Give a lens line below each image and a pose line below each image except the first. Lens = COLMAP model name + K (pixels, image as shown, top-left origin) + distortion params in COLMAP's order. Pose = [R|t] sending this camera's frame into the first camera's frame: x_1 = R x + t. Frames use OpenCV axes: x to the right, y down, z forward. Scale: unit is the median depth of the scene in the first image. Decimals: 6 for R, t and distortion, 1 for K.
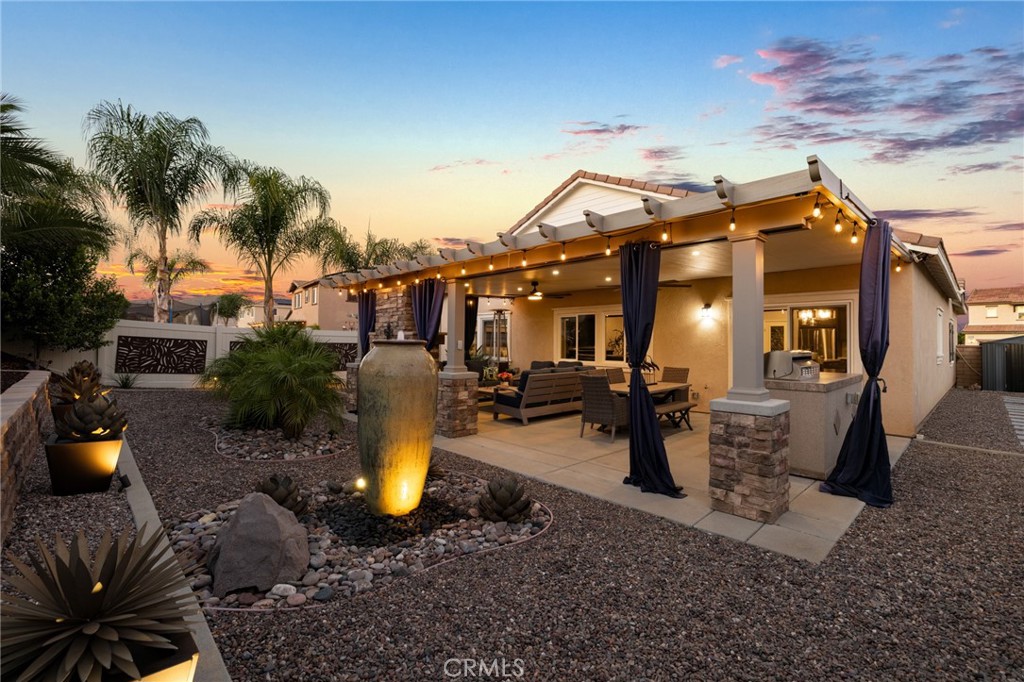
lens RADIAL K [[453.2, 0, 513.4], [0, 453.2, 340.4], [0, 0, 1]] dist [-0.000369, 0.000206]
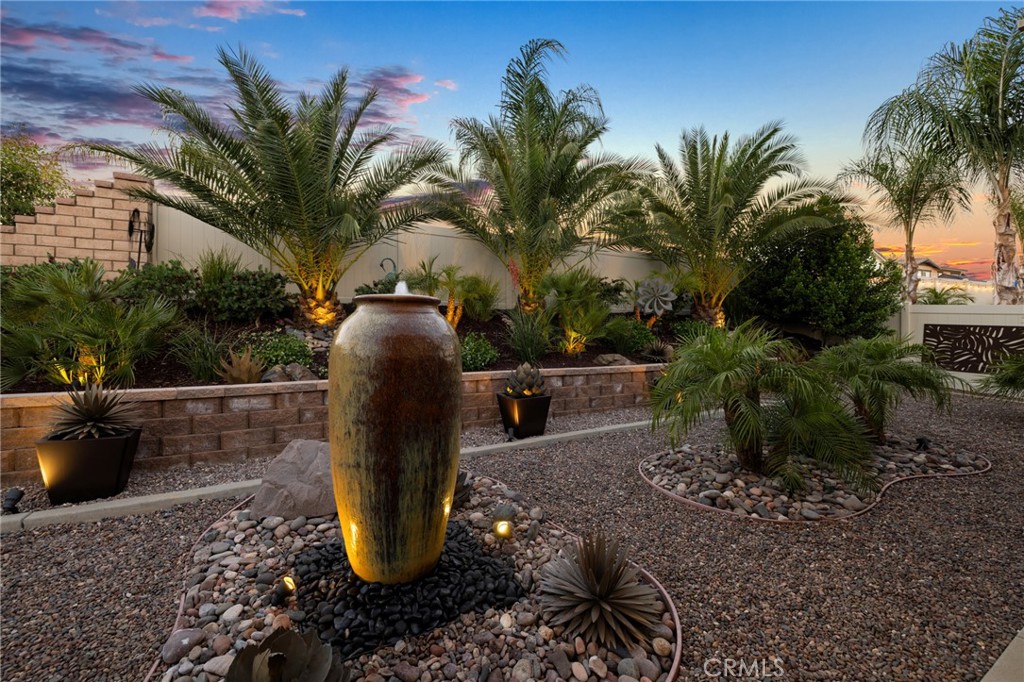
lens RADIAL K [[435.9, 0, 513.4], [0, 435.9, 338.2], [0, 0, 1]] dist [-0.003201, 0.000678]
pose [[-0.254288, 0.003056, -0.967124, 0.110080], [0.006398, 0.999978, 0.001478, 0.009215], [0.967107, -0.005812, -0.254302, 0.438162]]
